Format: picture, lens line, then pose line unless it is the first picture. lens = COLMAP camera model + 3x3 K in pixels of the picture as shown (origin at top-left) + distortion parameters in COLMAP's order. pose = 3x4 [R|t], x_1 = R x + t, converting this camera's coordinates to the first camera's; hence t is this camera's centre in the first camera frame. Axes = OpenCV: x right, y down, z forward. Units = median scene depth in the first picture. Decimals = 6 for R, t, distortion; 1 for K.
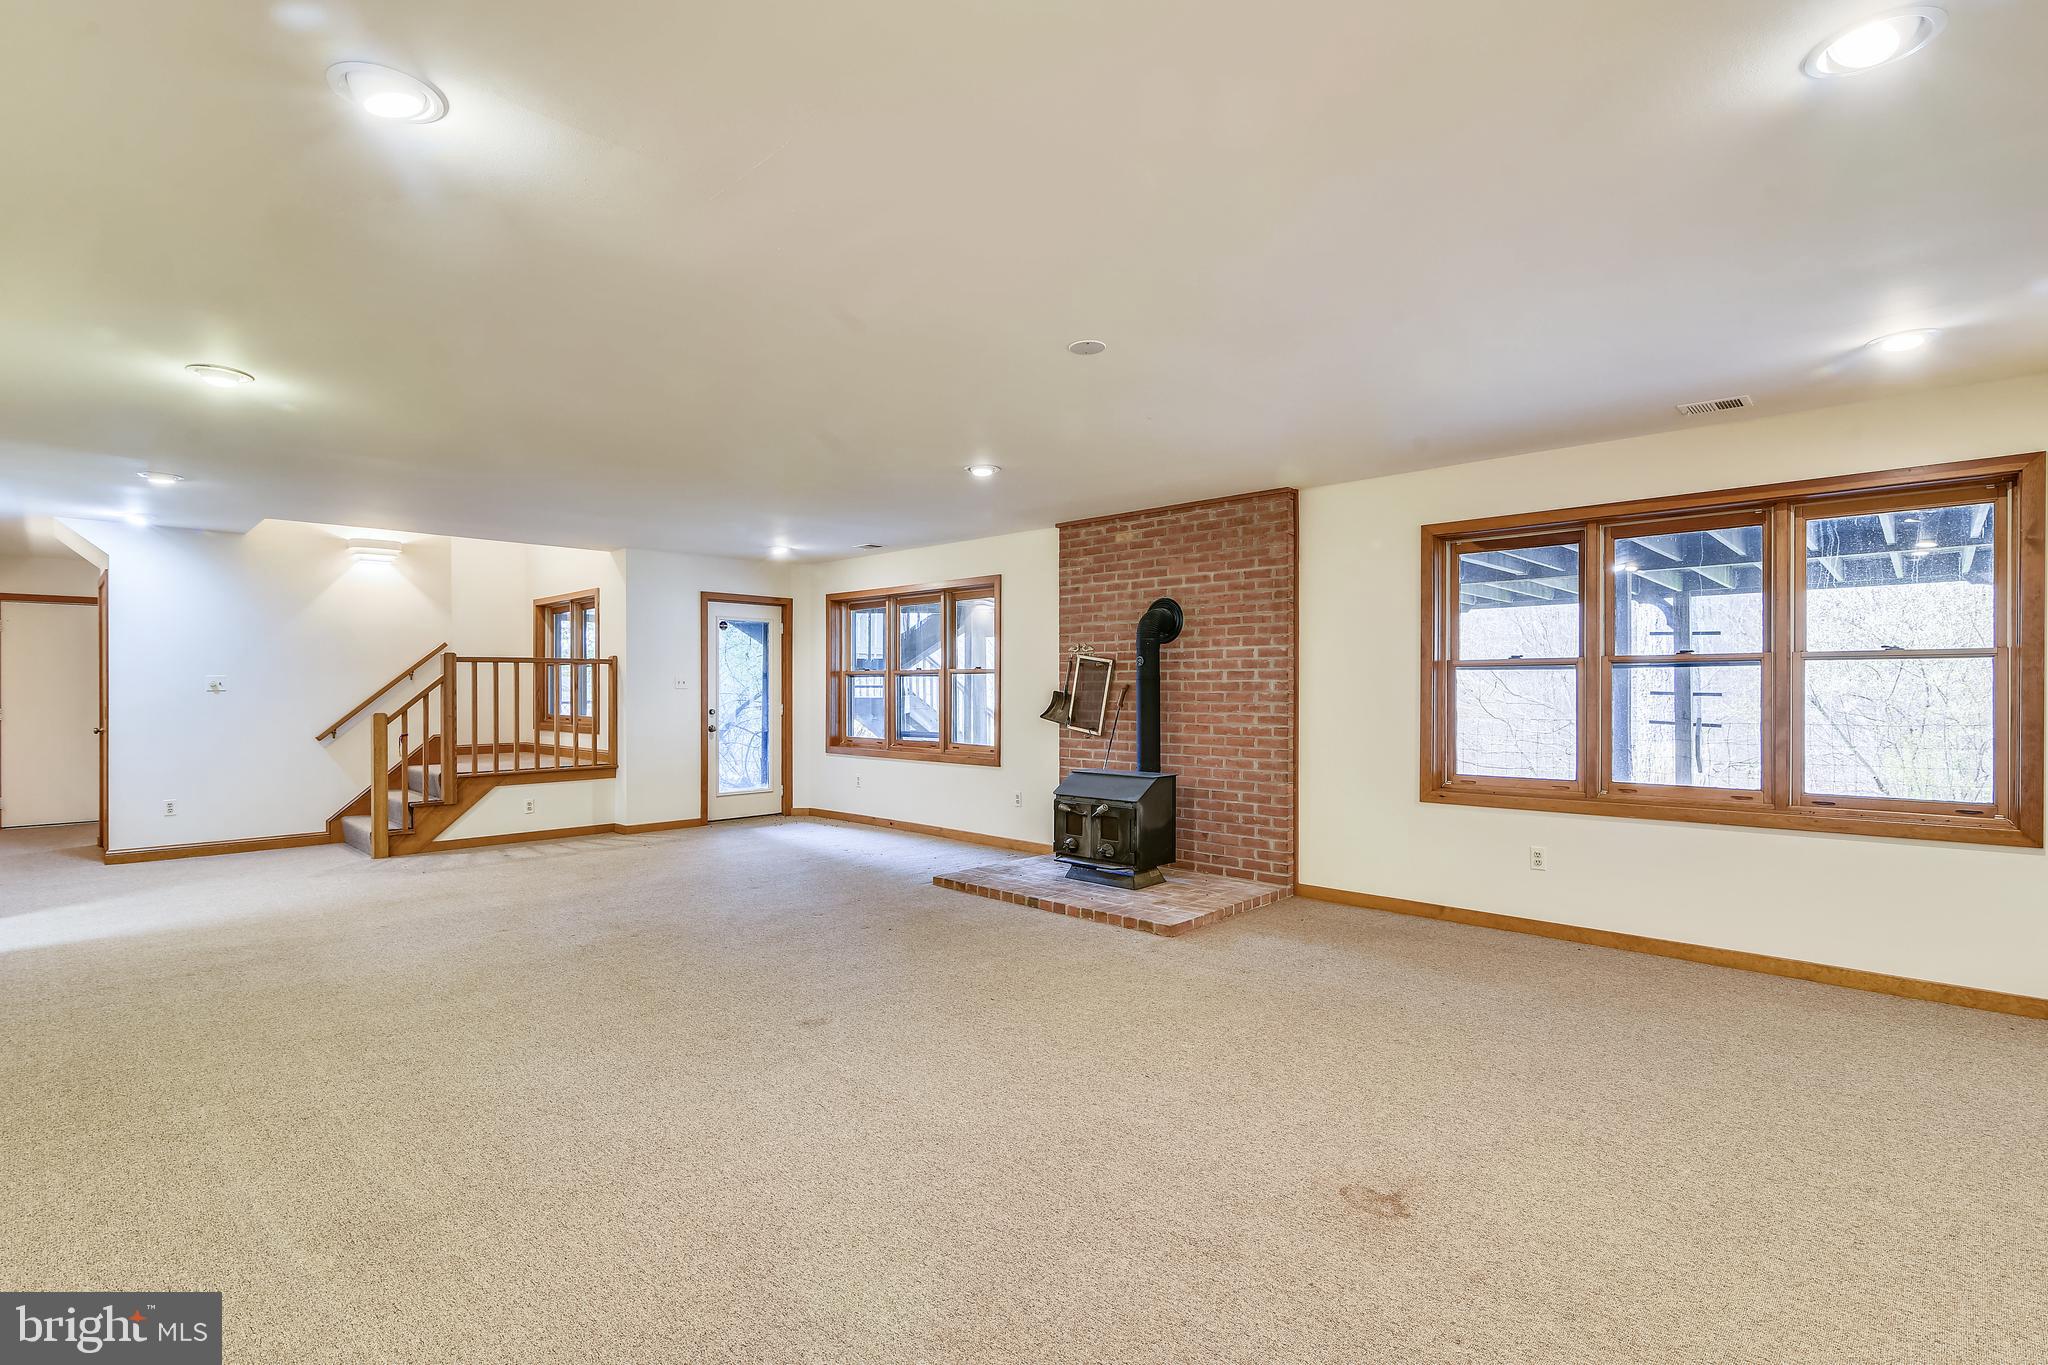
lens RADIAL K [[975.8, 0, 1024.0], [0, 975.8, 682.5], [0, 0, 1]] dist [-0.001453, -0.000225]
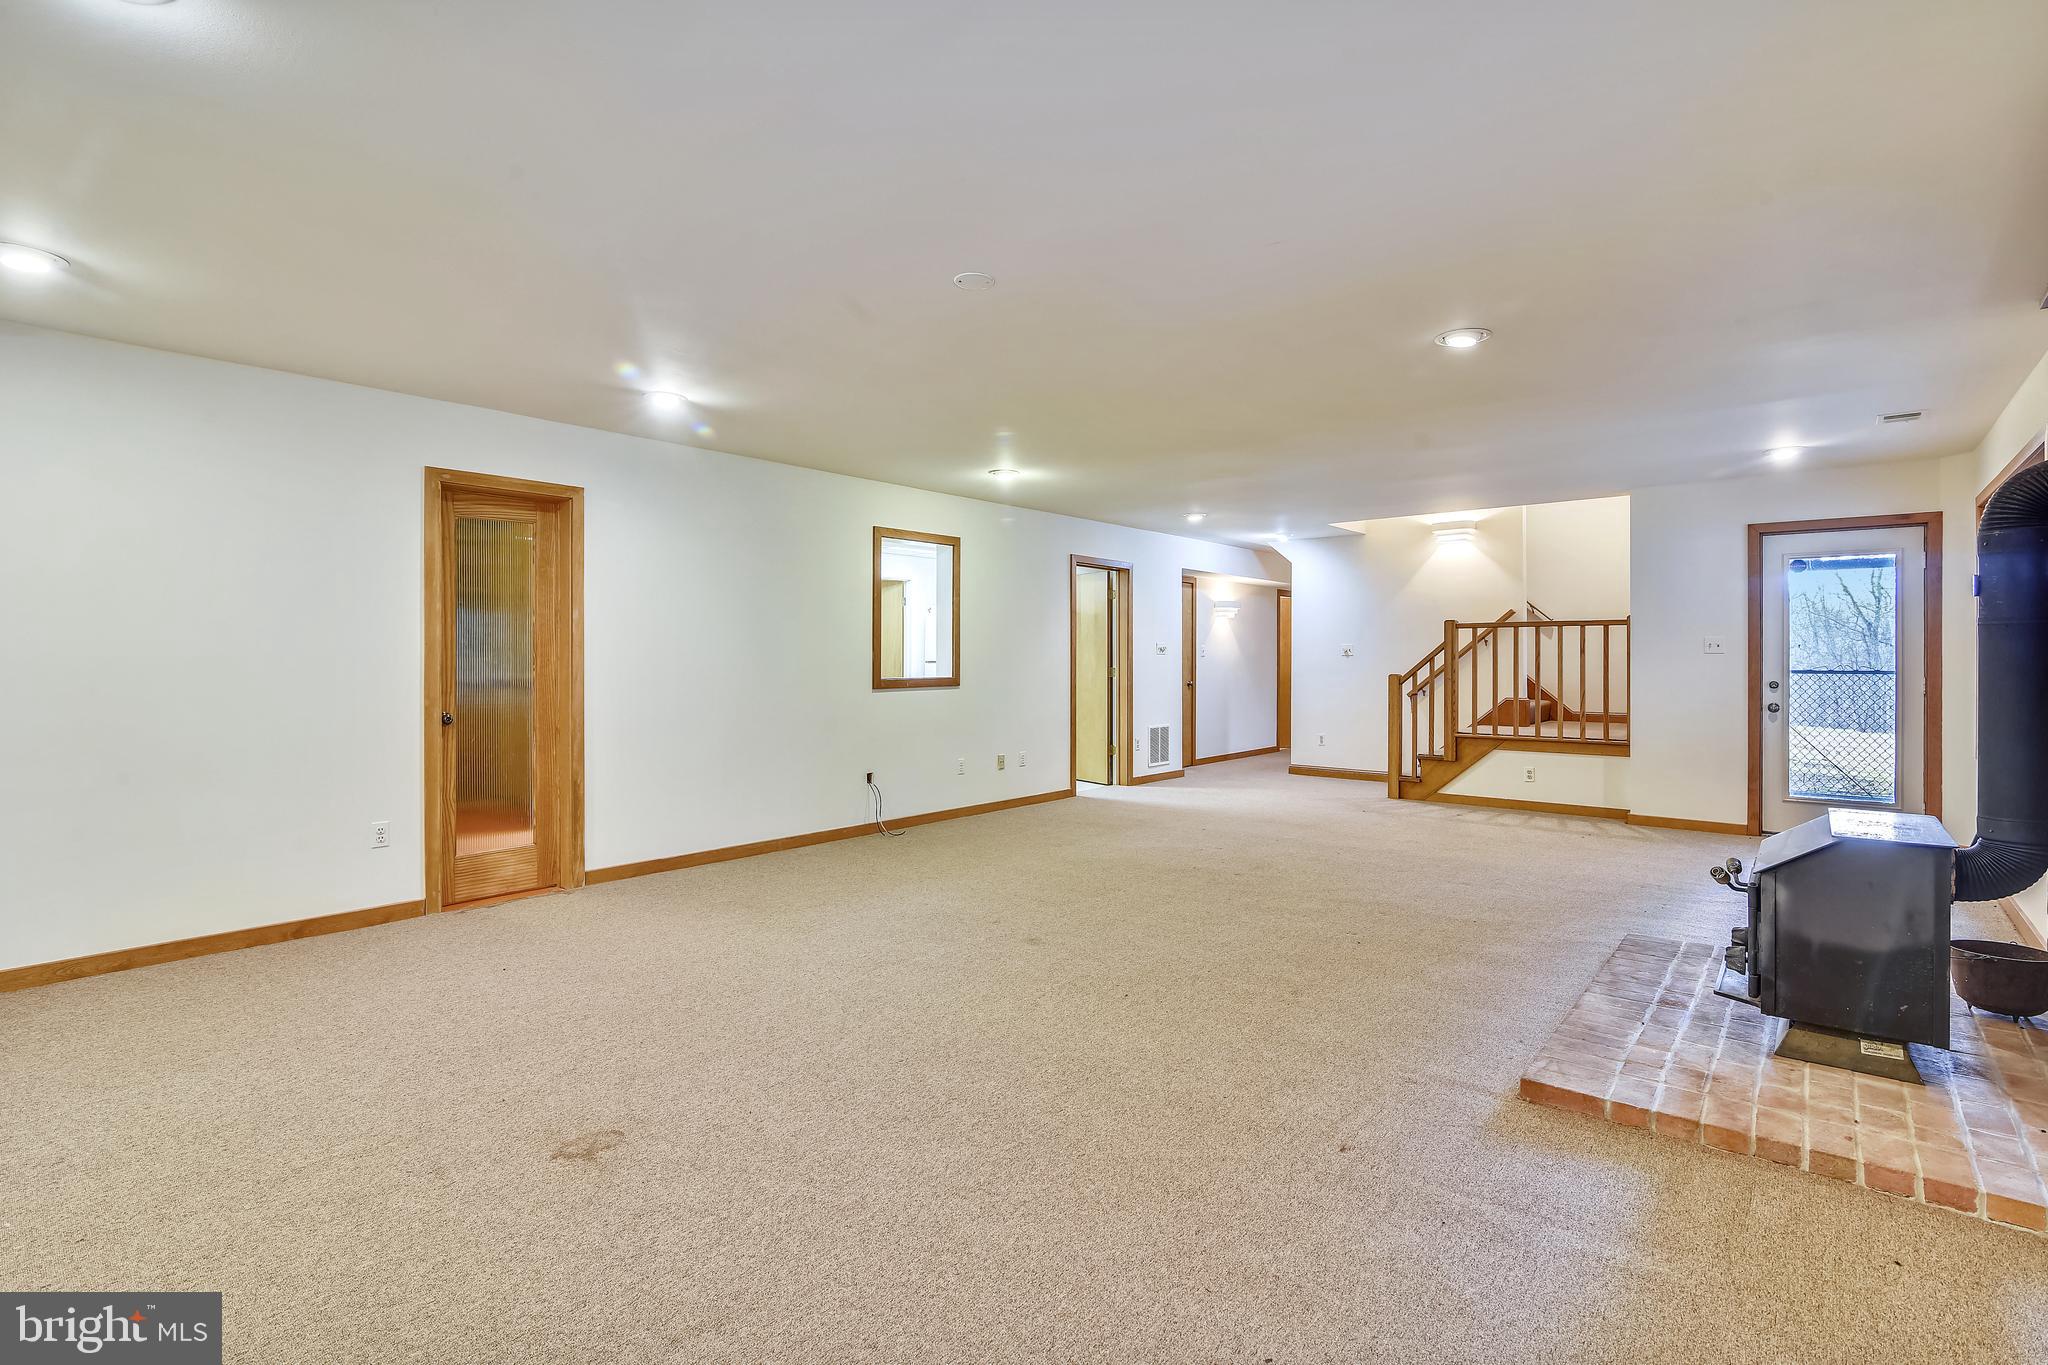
lens RADIAL K [[947.0, 0, 978.3], [0, 947.0, 663.0], [0, 0, 1]] dist [-0.000969, -0.000058]
pose [[0.030855, 0.008135, -0.999491, 0.430725], [0.003237, 0.999961, 0.008239, 0.006346], [0.999519, -0.003490, 0.030827, 0.436811]]
